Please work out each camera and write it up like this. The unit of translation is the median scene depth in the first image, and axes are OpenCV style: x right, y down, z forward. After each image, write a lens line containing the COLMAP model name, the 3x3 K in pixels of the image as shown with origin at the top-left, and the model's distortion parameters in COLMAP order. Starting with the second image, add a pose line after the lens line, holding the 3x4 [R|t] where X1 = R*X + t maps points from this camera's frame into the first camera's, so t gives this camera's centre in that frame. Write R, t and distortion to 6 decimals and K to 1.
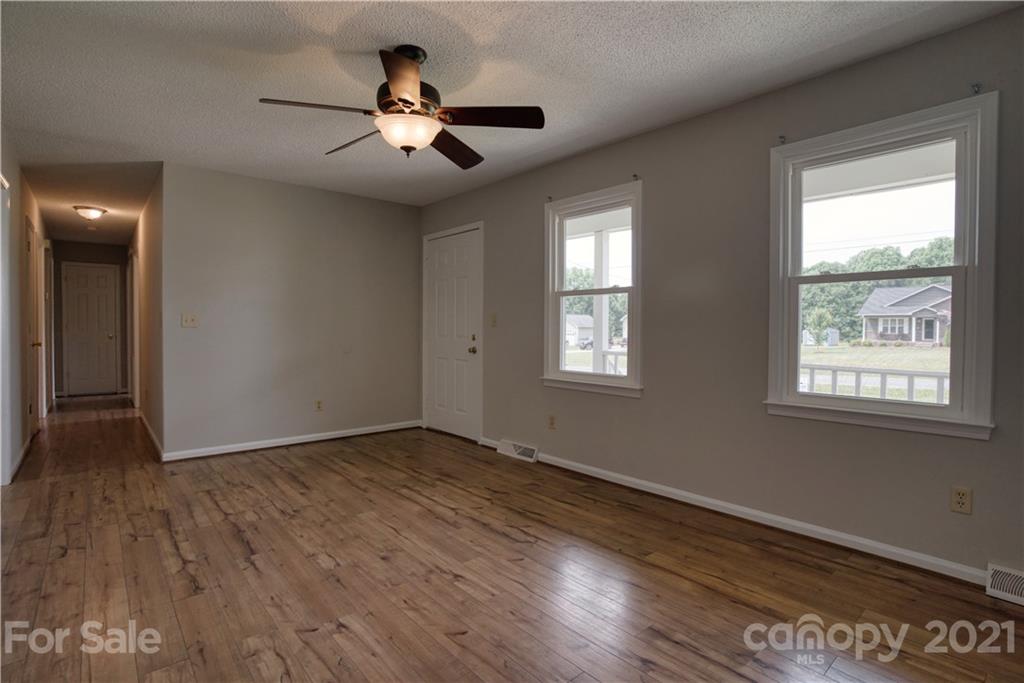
lens RADIAL K [[515.9, 0, 535.3], [0, 515.9, 337.4], [0, 0, 1]] dist [-0.077175, 0.041528]
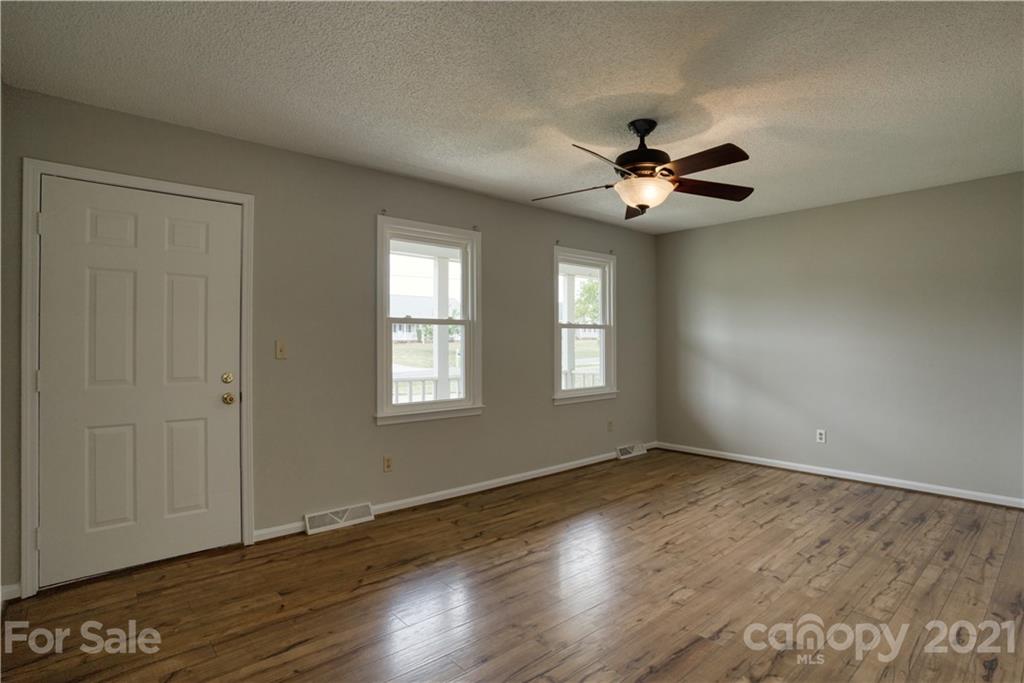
lens RADIAL K [[510.8, 0, 506.7], [0, 510.8, 338.9], [0, 0, 1]] dist [-0.081505, 0.038448]
pose [[0.013656, 0.006010, 0.999889, -1.055636], [0.018359, 0.999812, -0.006261, -0.053204], [-0.999738, 0.018443, 0.013543, 0.984551]]
